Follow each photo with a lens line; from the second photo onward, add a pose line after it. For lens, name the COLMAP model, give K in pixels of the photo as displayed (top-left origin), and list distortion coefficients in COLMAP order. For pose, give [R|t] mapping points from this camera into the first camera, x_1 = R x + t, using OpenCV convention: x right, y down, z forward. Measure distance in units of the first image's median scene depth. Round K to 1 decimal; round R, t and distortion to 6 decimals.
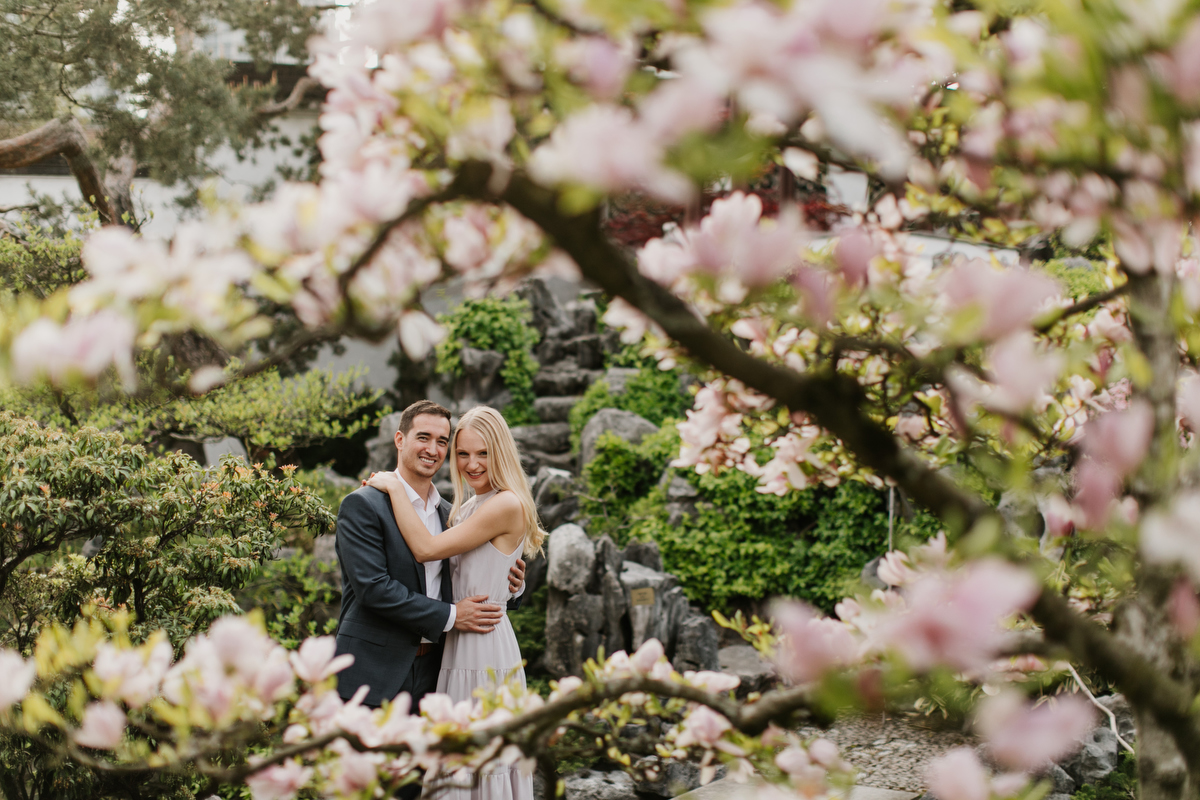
lens RADIAL K [[1823.3, 0, 572.6], [0, 1823.3, 398.1], [0, 0, 1]] dist [0.087734, -0.181054]
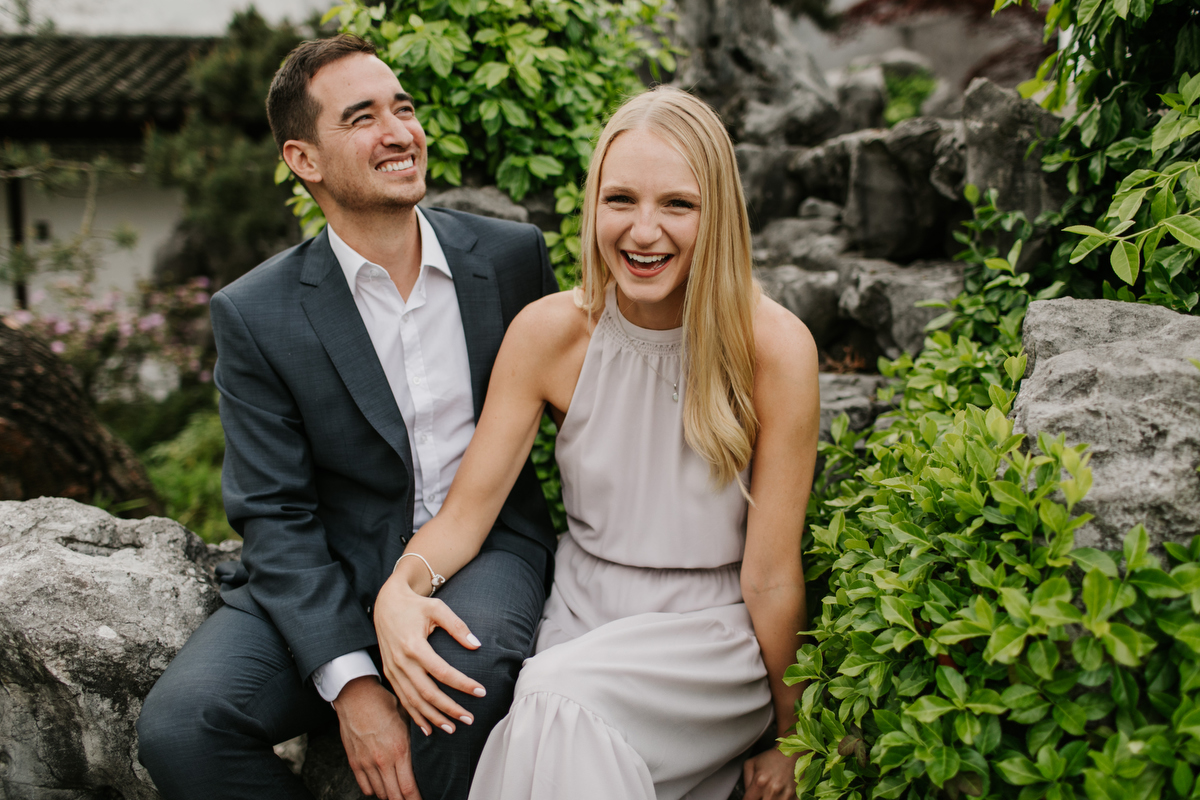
lens RADIAL K [[1179.4, 0, 600.9], [0, 1179.4, 385.6], [0, 0, 1]] dist [0.015257, -0.003975]
pose [[0.981695, 0.029057, -0.188233, 0.001046], [0.001364, 0.987197, 0.159500, -0.031549], [0.190457, -0.156837, 0.969086, 1.055152]]
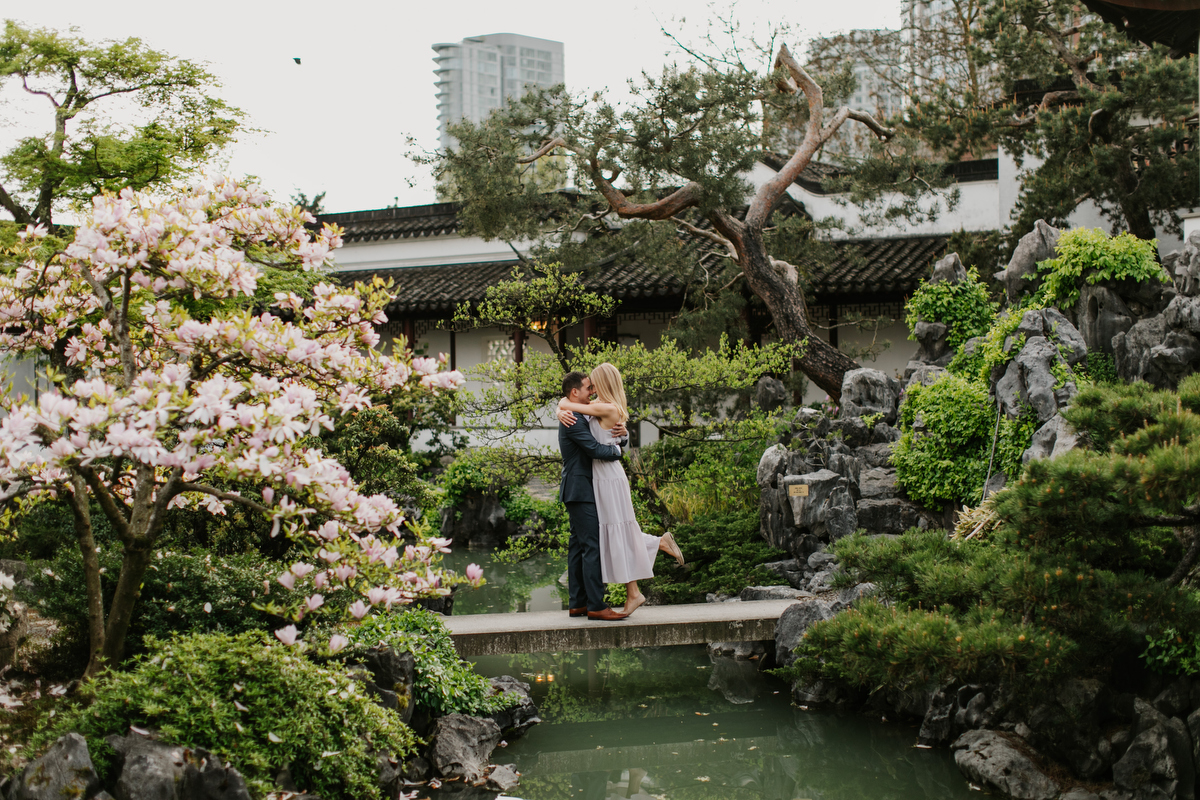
lens RADIAL K [[1836.6, 0, 600.0], [0, 1836.6, 400.0], [0, 0, 1]] dist [0.011862, 0.023028]
pose [[0.733492, -0.010881, -0.679611, 0.871485], [0.031483, 0.999343, 0.017979, -0.001052], [0.678969, -0.034584, 0.733352, -0.223696]]
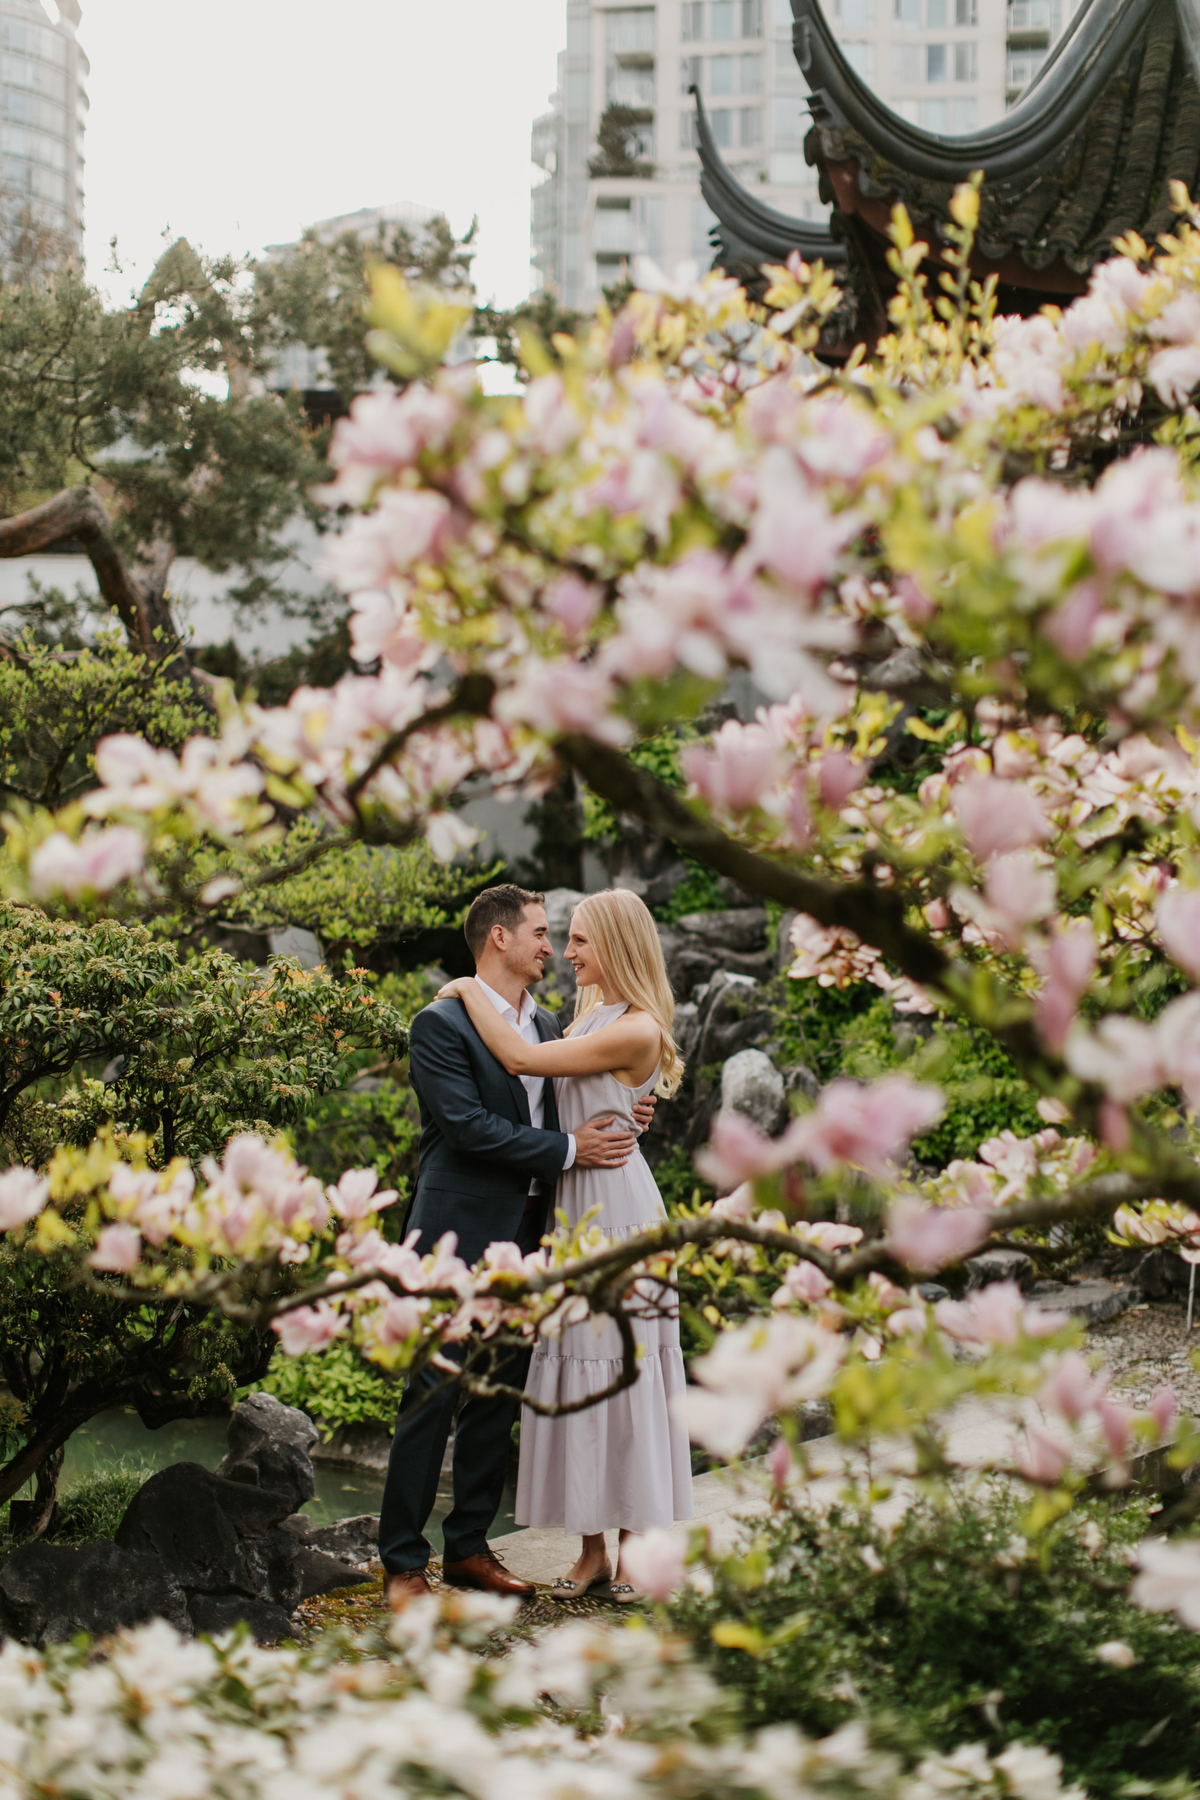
lens RADIAL K [[2734.9, 0, 541.7], [0, 2734.9, 907.5], [0, 0, 1]] dist [0.087734, -0.181054]
pose [[0.994703, 0.005257, -0.102660, 0.024985], [-0.003576, 0.999857, 0.016551, -0.005236], [0.102732, -0.016096, 0.994579, -0.090069]]
